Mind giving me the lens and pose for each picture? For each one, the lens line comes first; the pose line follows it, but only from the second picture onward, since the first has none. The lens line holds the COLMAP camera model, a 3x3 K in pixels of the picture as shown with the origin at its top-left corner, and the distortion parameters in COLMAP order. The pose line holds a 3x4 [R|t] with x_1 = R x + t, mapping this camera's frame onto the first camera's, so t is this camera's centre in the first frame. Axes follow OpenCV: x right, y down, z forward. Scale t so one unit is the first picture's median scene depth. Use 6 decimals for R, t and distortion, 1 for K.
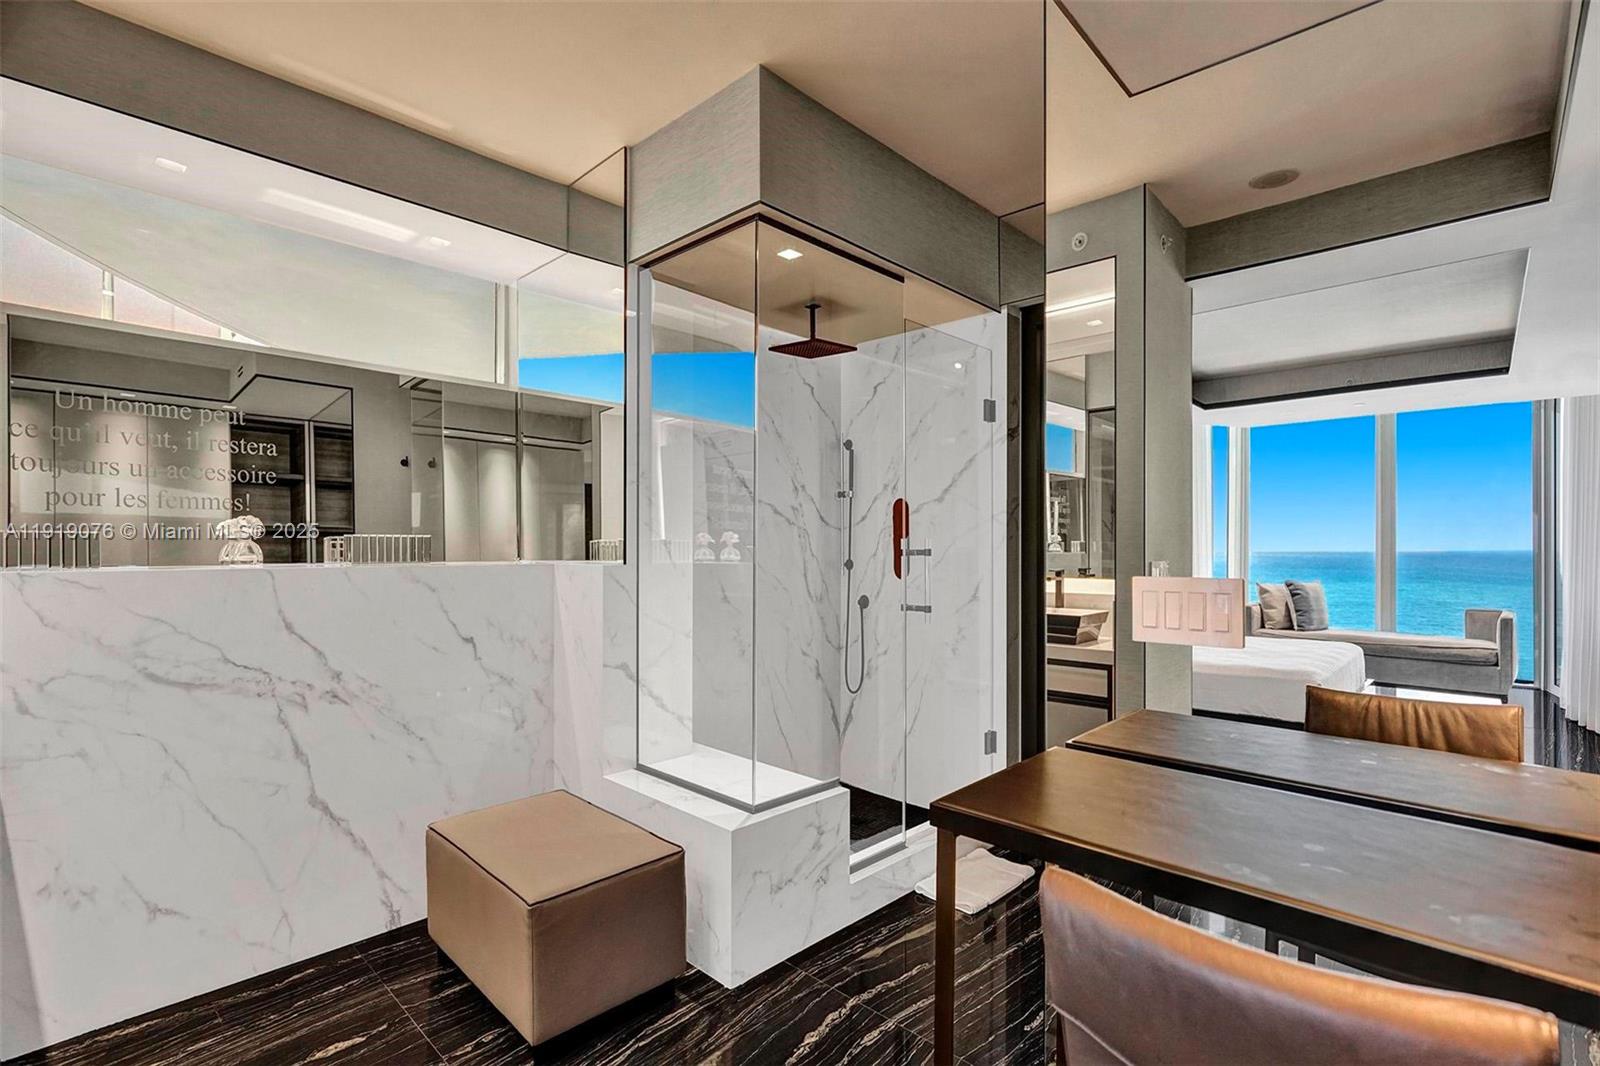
lens RADIAL K [[741.9, 0, 802.8], [0, 741.9, 549.4], [0, 0, 1]] dist [-0.008085, 0.003754]
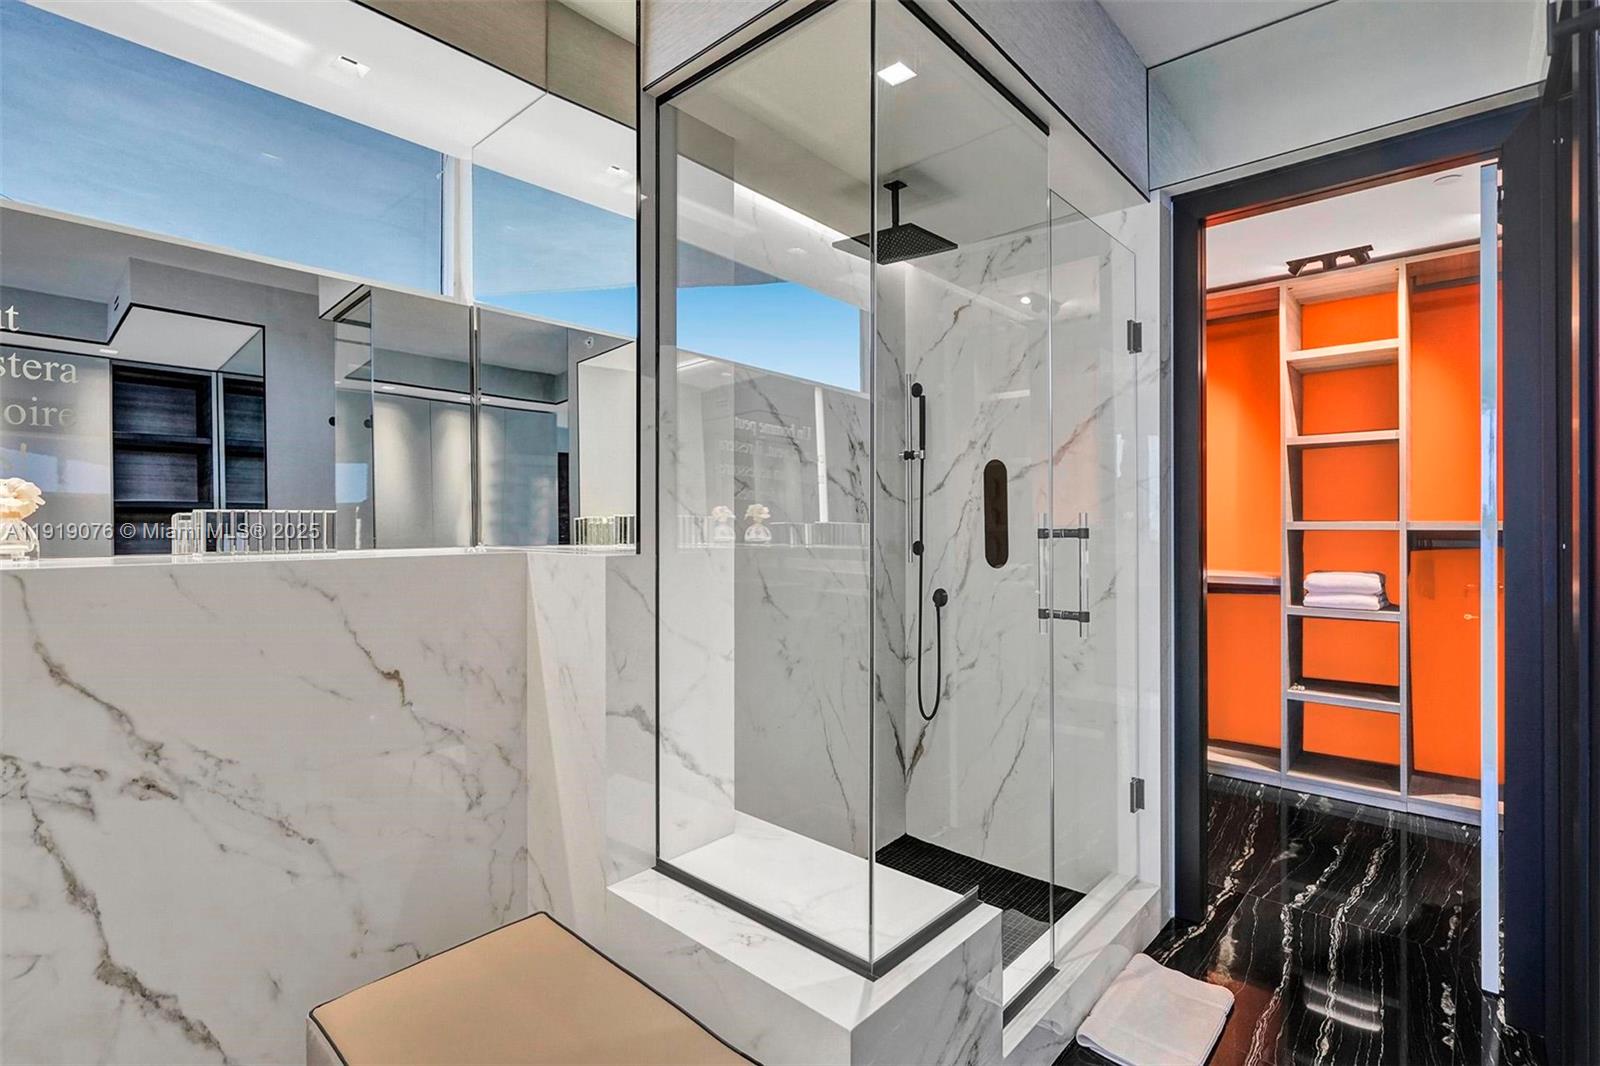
lens RADIAL K [[741.9, 0, 795.6], [0, 741.9, 520.5], [0, 0, 1]] dist [-0.008085, 0.003754]
pose [[0.999379, -0.003872, 0.035035, -0.114390], [0.004122, 0.999966, -0.007074, -0.003724], [-0.035006, 0.007214, 0.999361, 0.317334]]
